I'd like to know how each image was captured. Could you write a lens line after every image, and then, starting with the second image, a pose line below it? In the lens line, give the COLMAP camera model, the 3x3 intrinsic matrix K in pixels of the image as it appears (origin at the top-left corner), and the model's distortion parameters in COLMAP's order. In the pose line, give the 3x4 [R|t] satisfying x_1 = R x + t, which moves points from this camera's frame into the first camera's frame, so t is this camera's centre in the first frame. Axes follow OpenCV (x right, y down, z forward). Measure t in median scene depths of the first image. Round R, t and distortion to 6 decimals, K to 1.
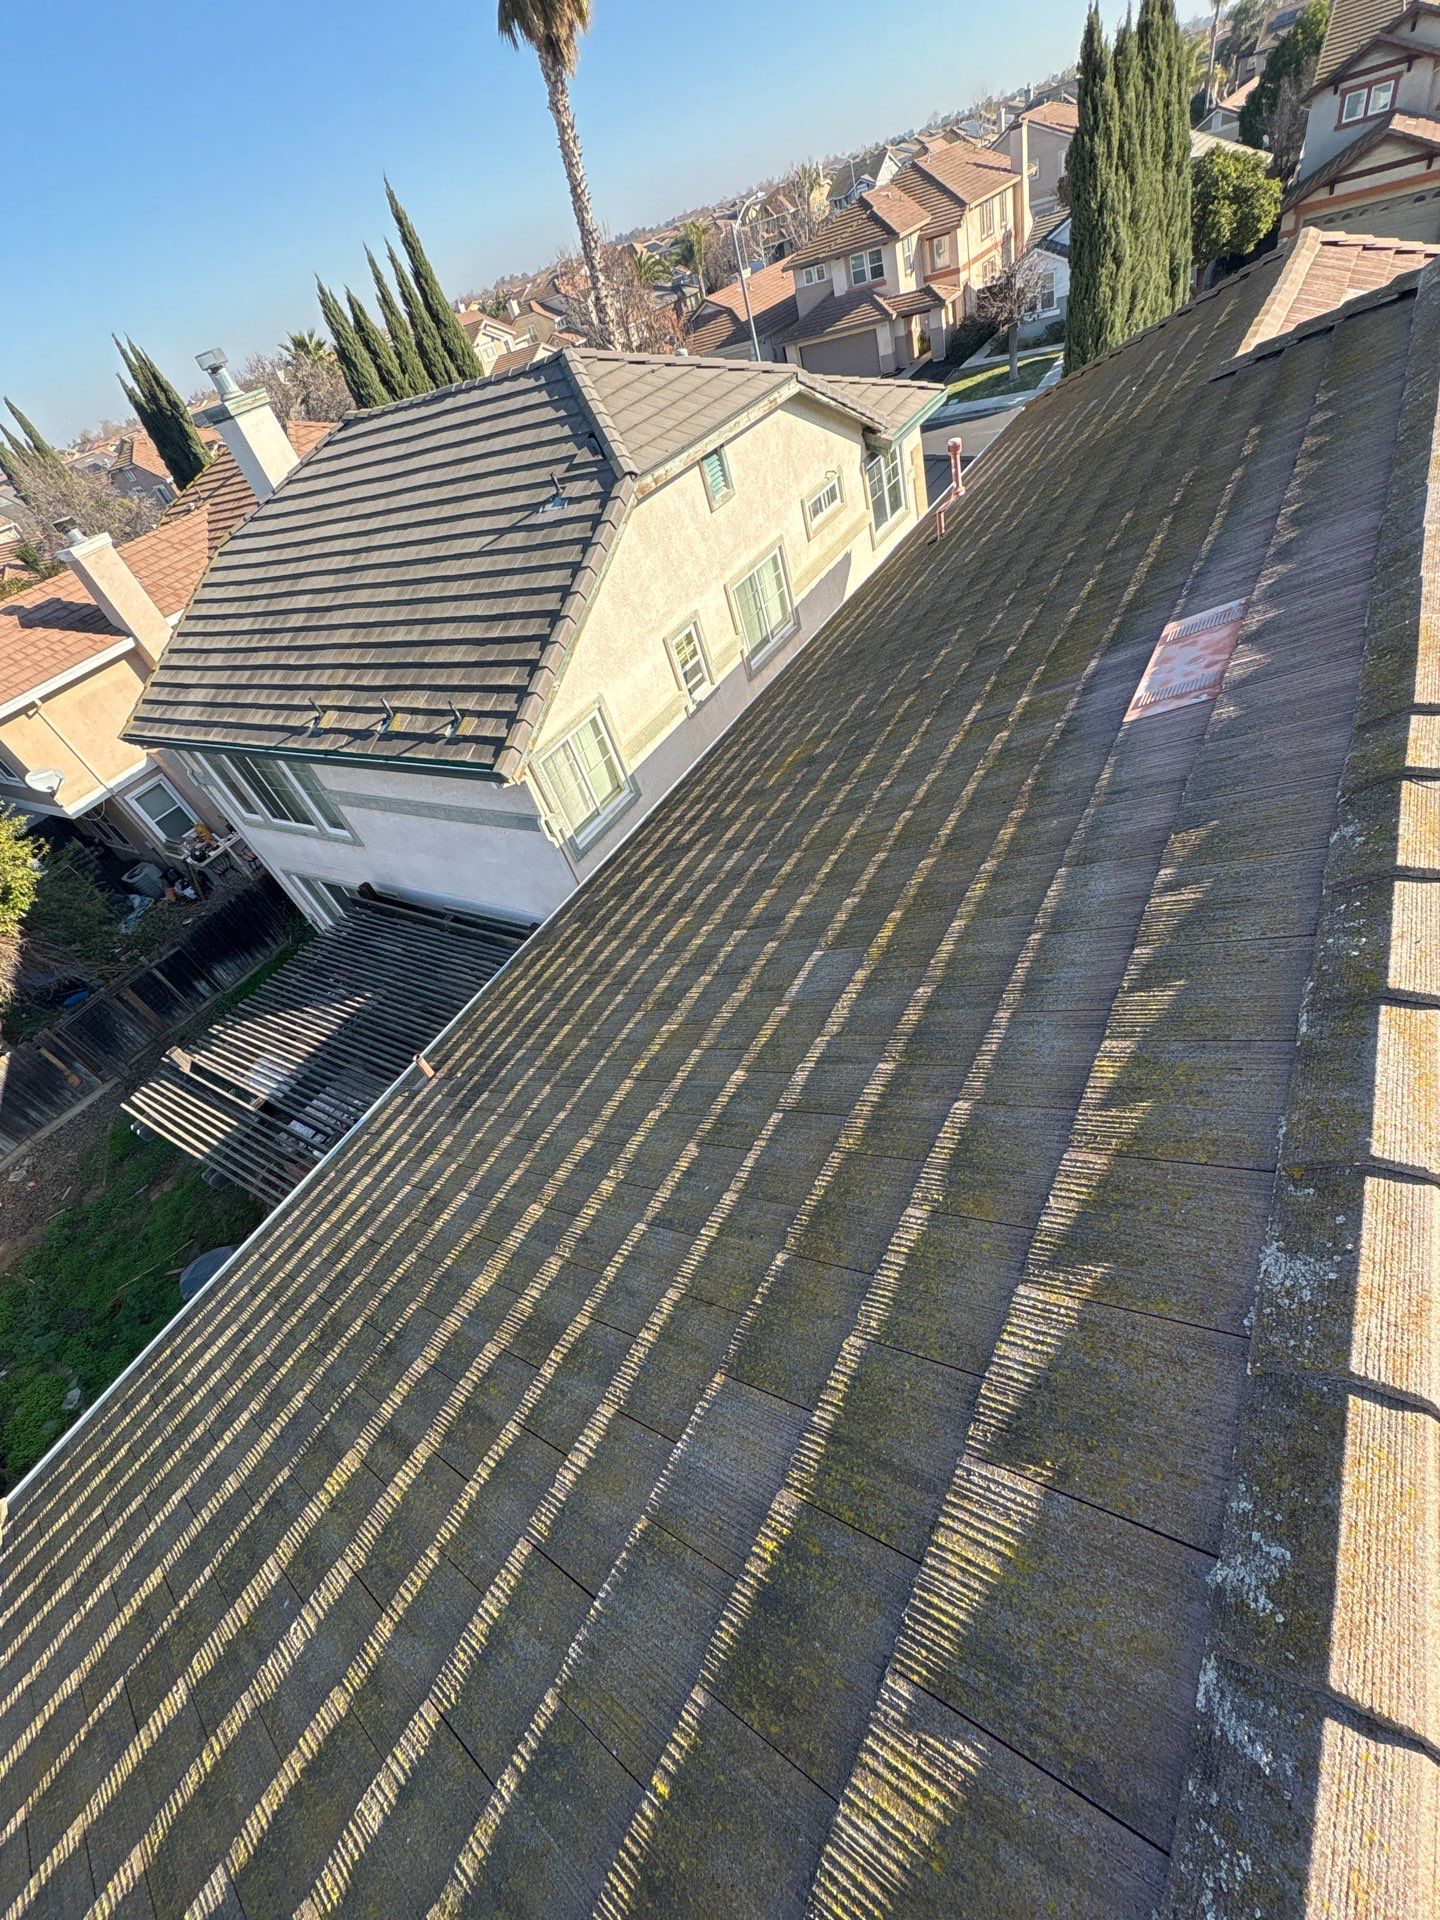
lens RADIAL K [[823.5, 0, 722.5], [0, 823.5, 959.4], [0, 0, 1]] dist [0.000888, 0.000142]
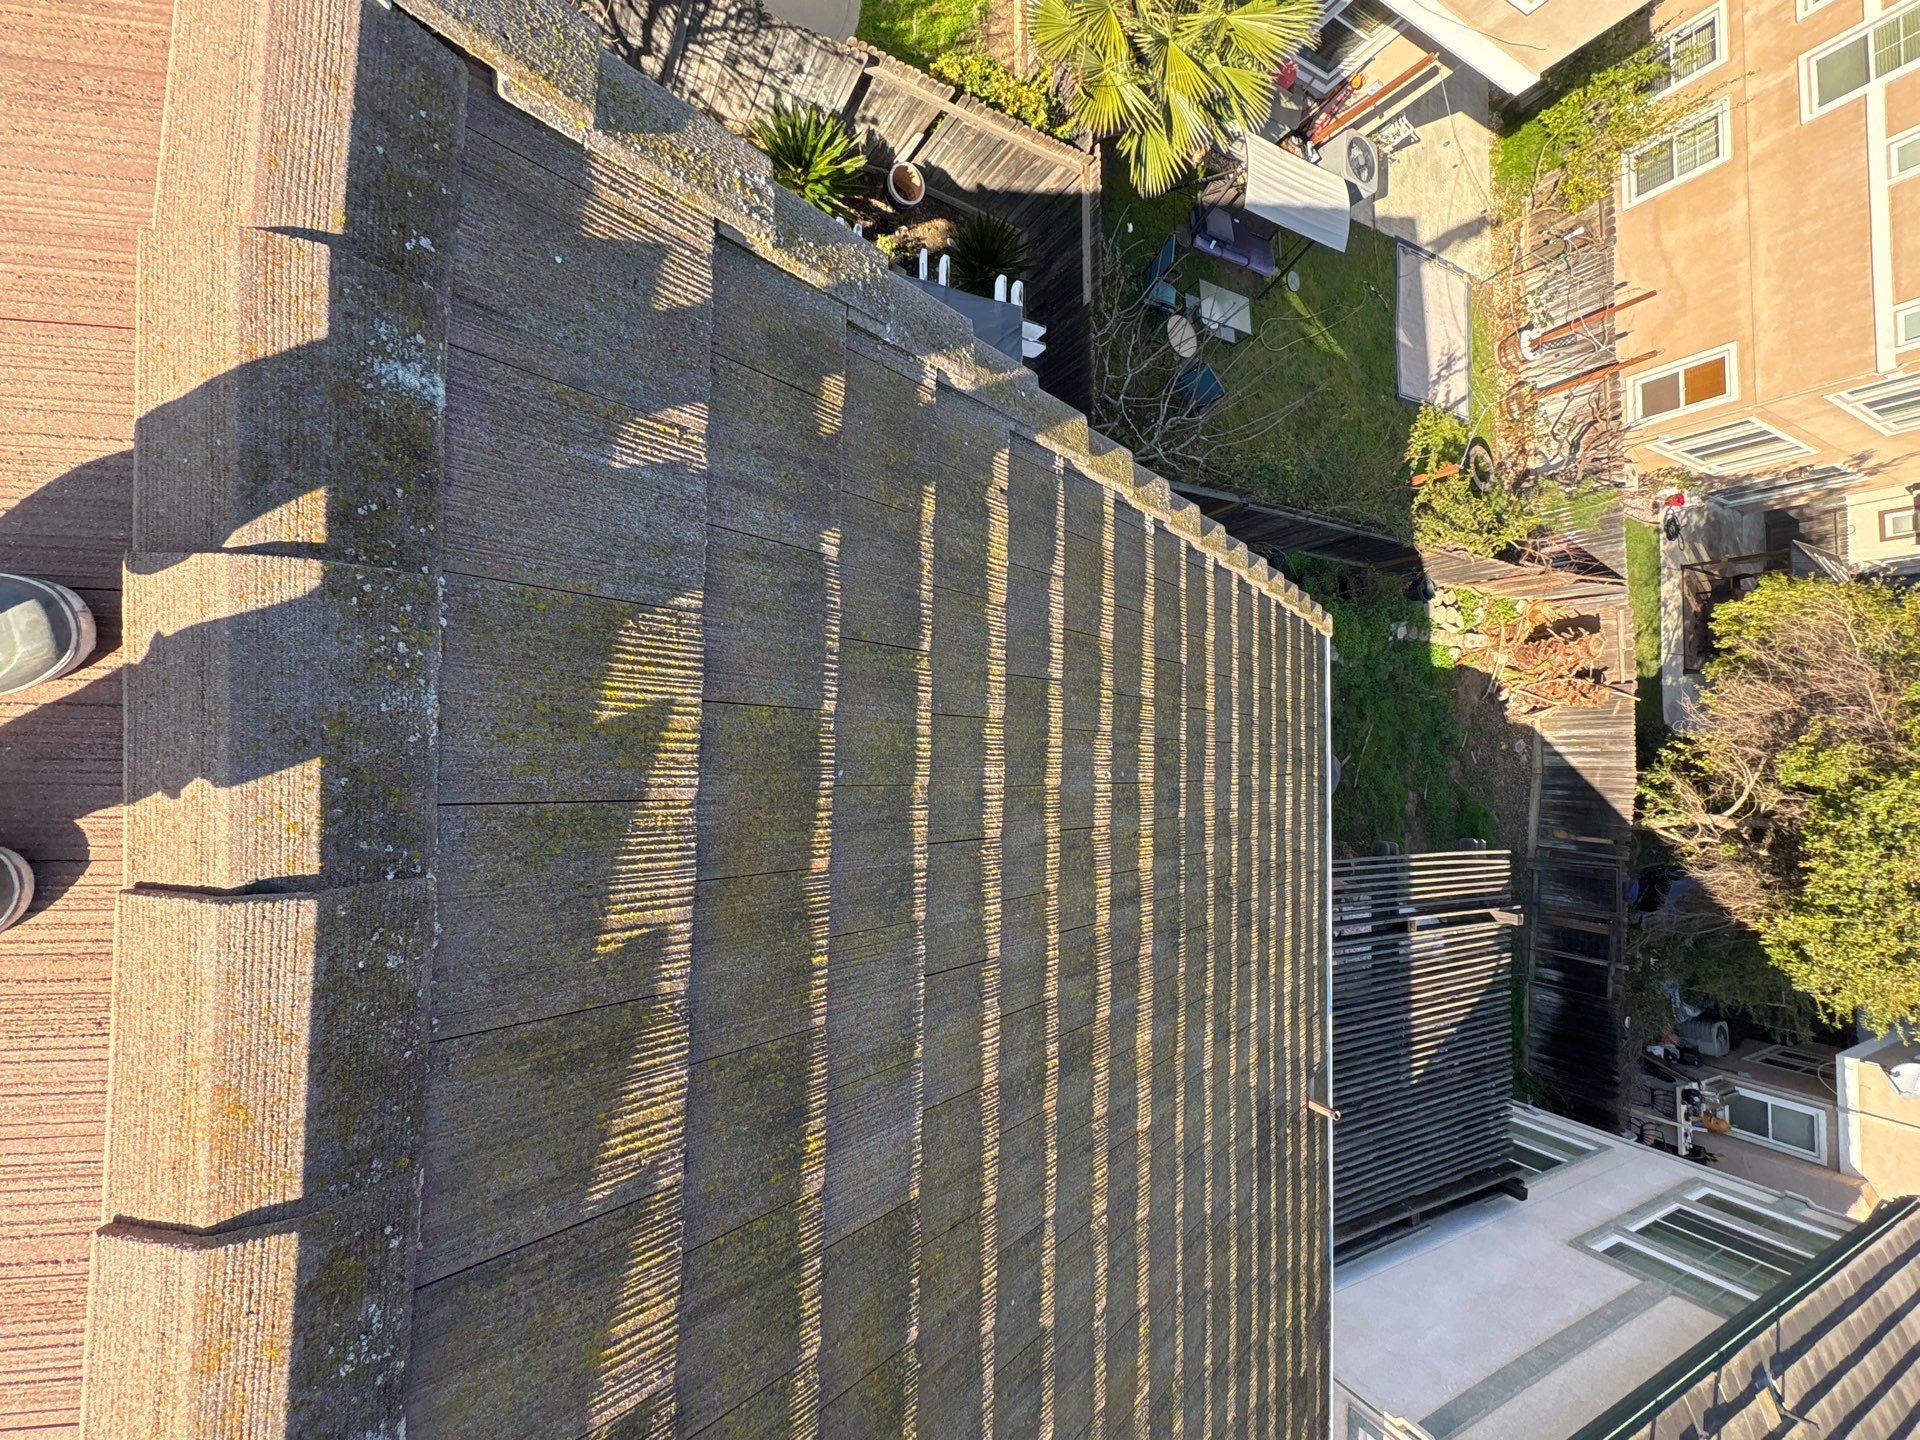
lens RADIAL K [[823.5, 0, 960.0], [0, 823.5, 720.0], [0, 0, 1]] dist [0.000888, 0.000142]
pose [[-0.859910, 0.473108, -0.191637, -0.032218], [-0.490823, -0.663273, 0.564944, 0.072064], [0.140172, 0.579861, 0.802567, -0.032935]]
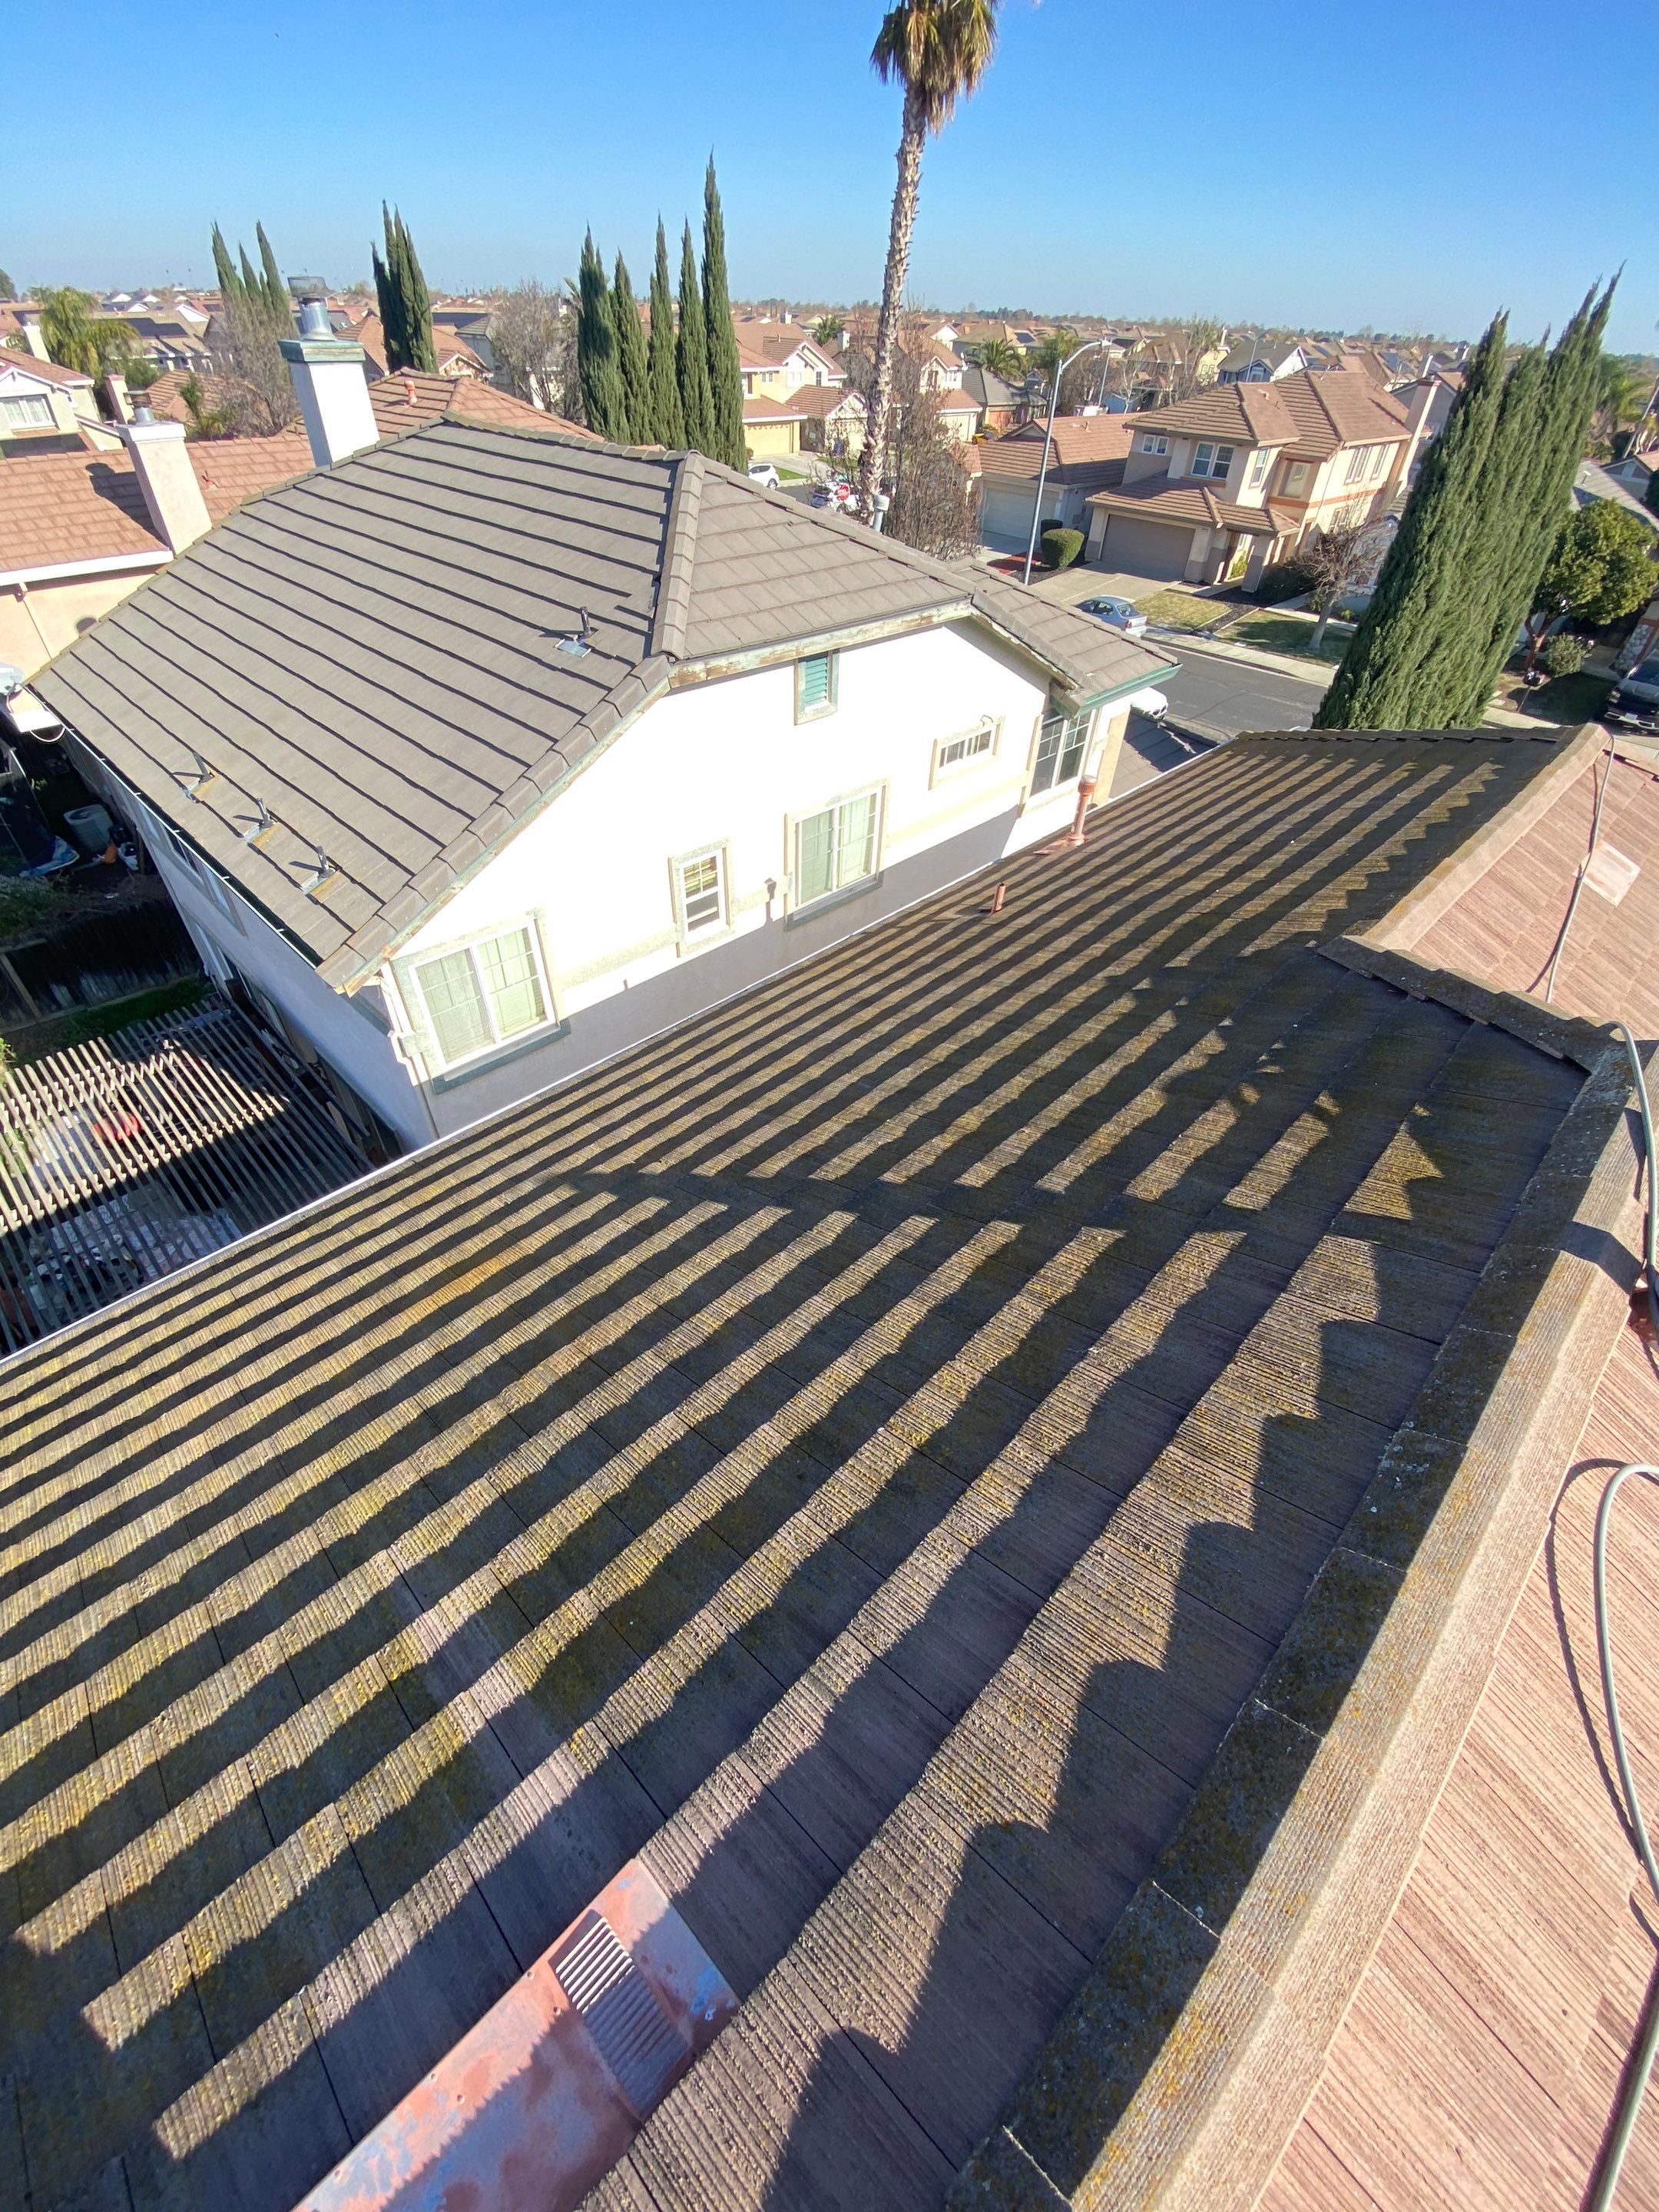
lens RADIAL K [[915.1, 0, 830.5], [0, 915.1, 1114.0], [0, 0, 1]] dist [0.002248, -0.011929]
pose [[0.927923, 0.371782, 0.027159, 0.082198], [-0.372054, 0.928194, 0.005586, -0.140672], [-0.023133, -0.015288, 0.999616, 0.089493]]
